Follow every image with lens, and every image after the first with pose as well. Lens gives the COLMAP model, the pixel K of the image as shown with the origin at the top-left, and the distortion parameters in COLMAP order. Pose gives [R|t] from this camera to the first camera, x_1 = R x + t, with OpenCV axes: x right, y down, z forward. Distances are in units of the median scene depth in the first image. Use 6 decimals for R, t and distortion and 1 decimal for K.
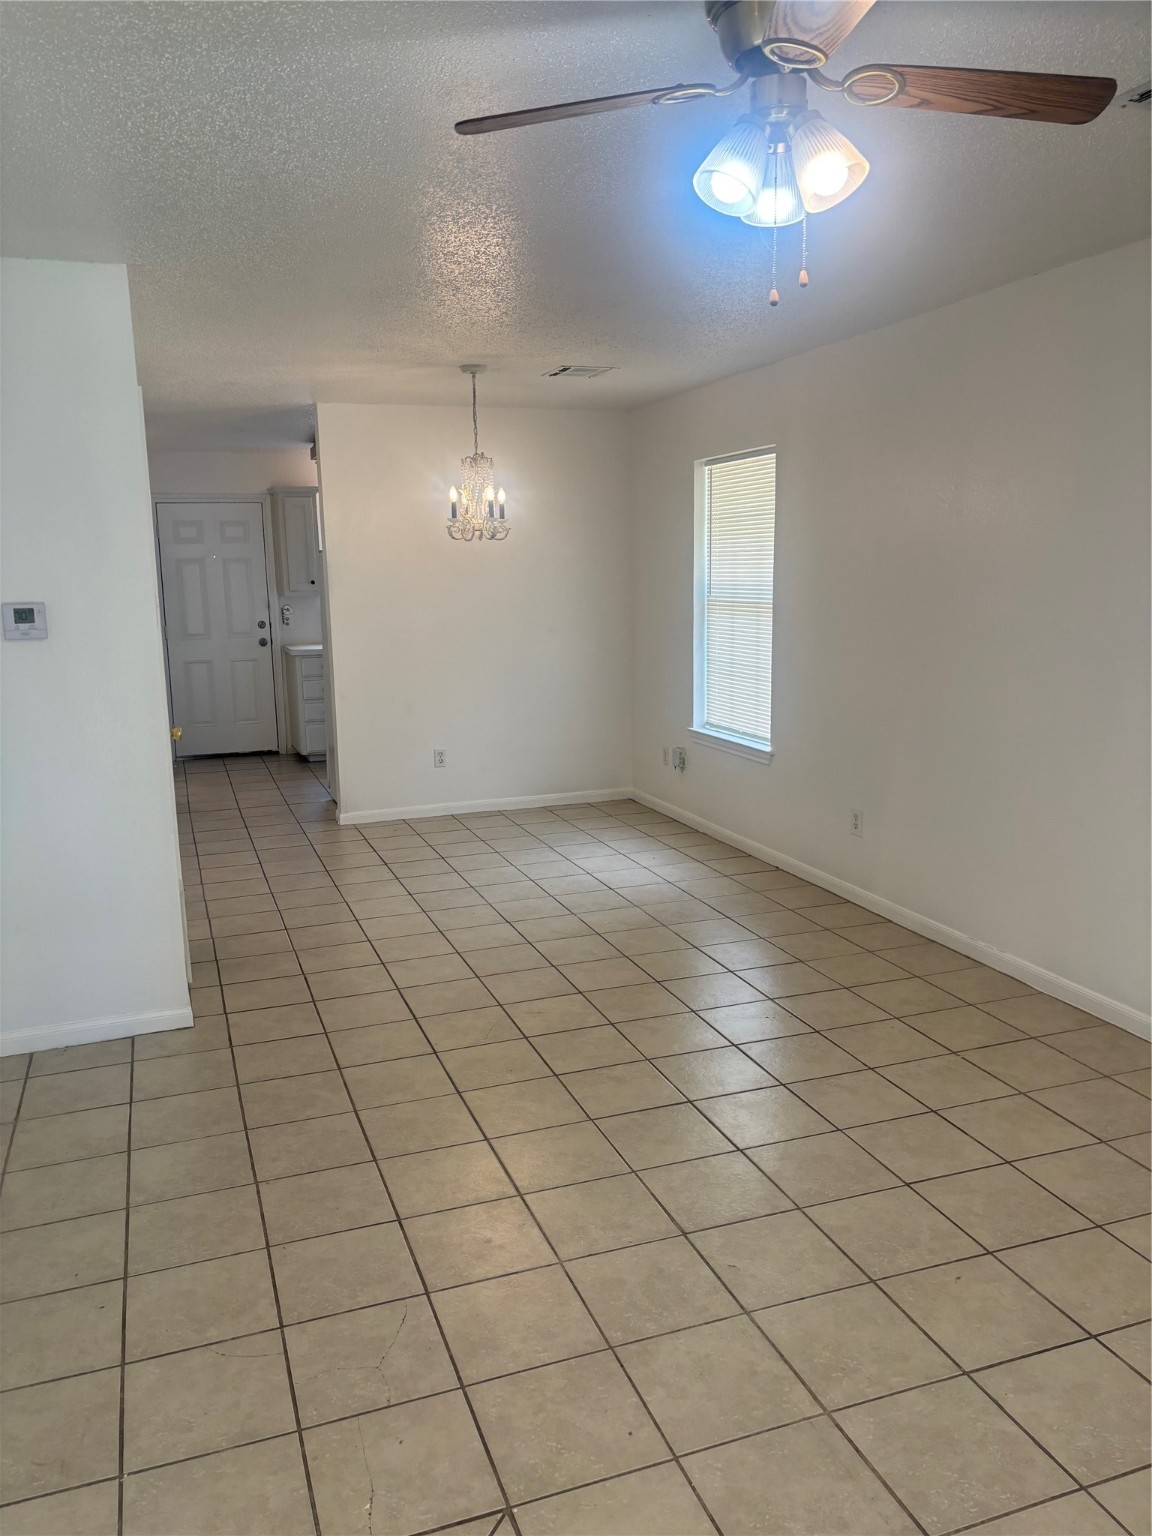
lens RADIAL K [[1152.3, 0, 574.9], [0, 1152.3, 767.9], [0, 0, 1]] dist [0.037459, -0.049029]
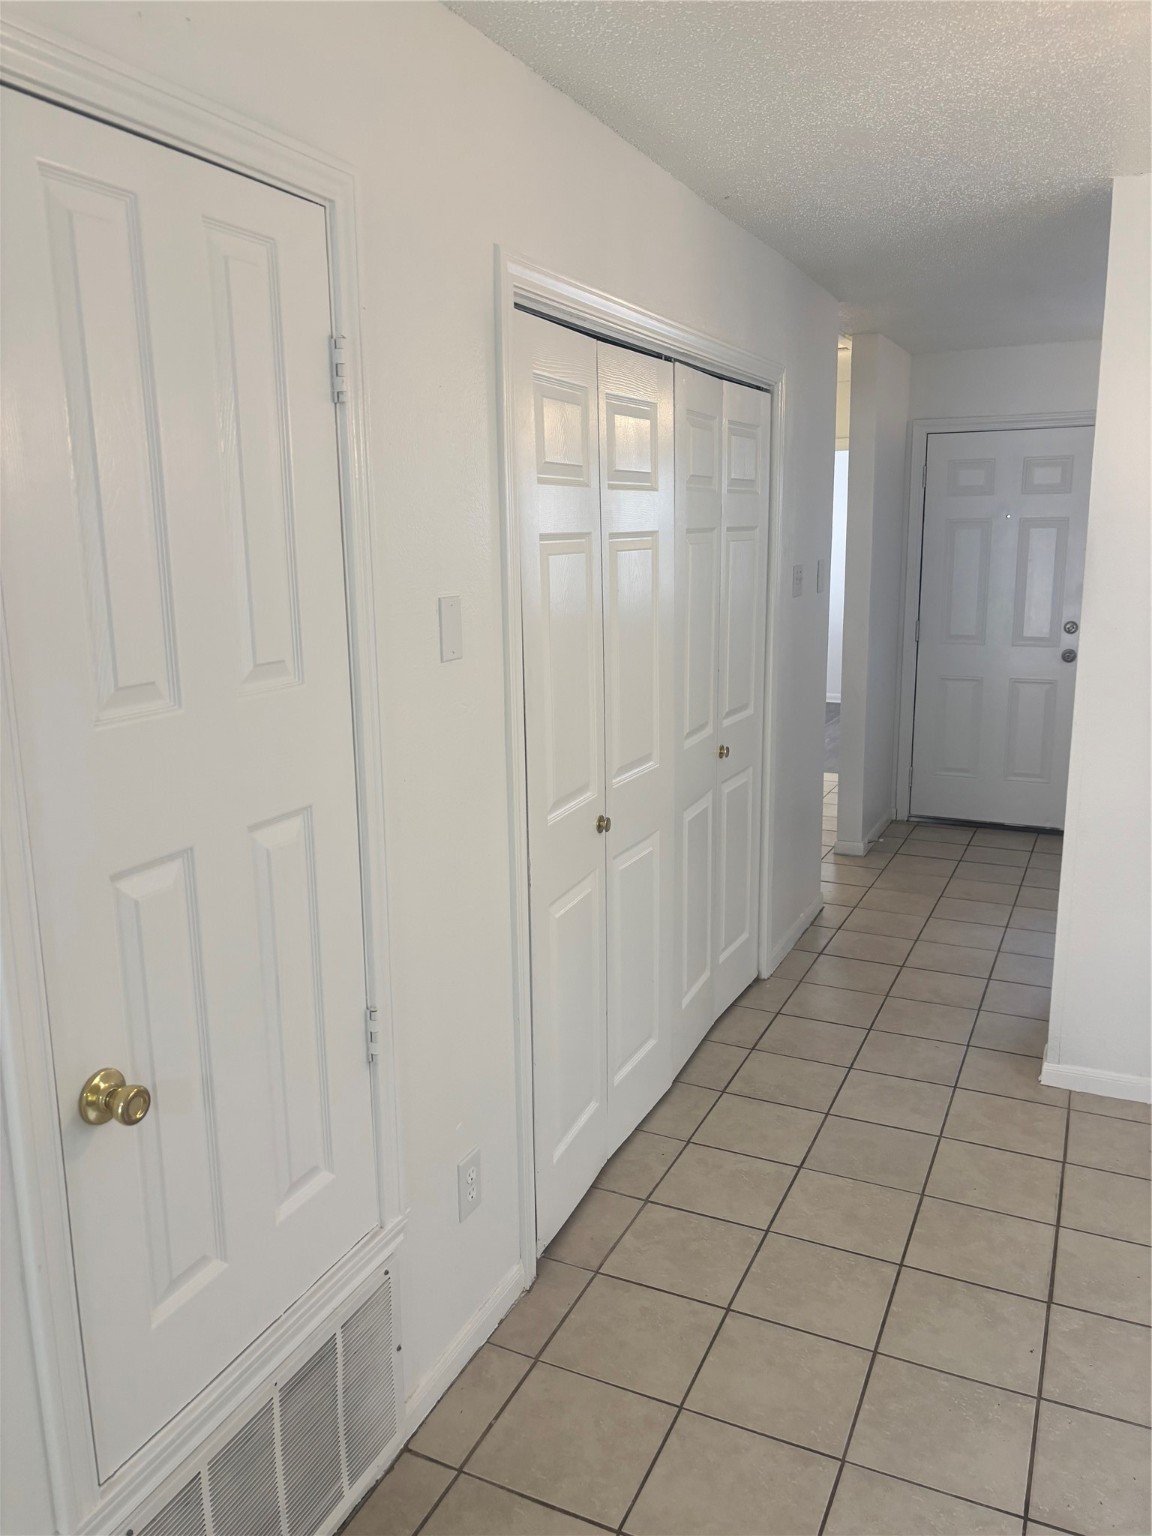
lens RADIAL K [[1152.3, 0, 579.0], [0, 1152.3, 770.4], [0, 0, 1]] dist [0.037459, -0.049029]
pose [[0.704664, 0.158262, -0.691666, -0.017655], [-0.123878, 0.987277, 0.099696, -0.080173], [0.698644, 0.015430, 0.715303, 0.388340]]
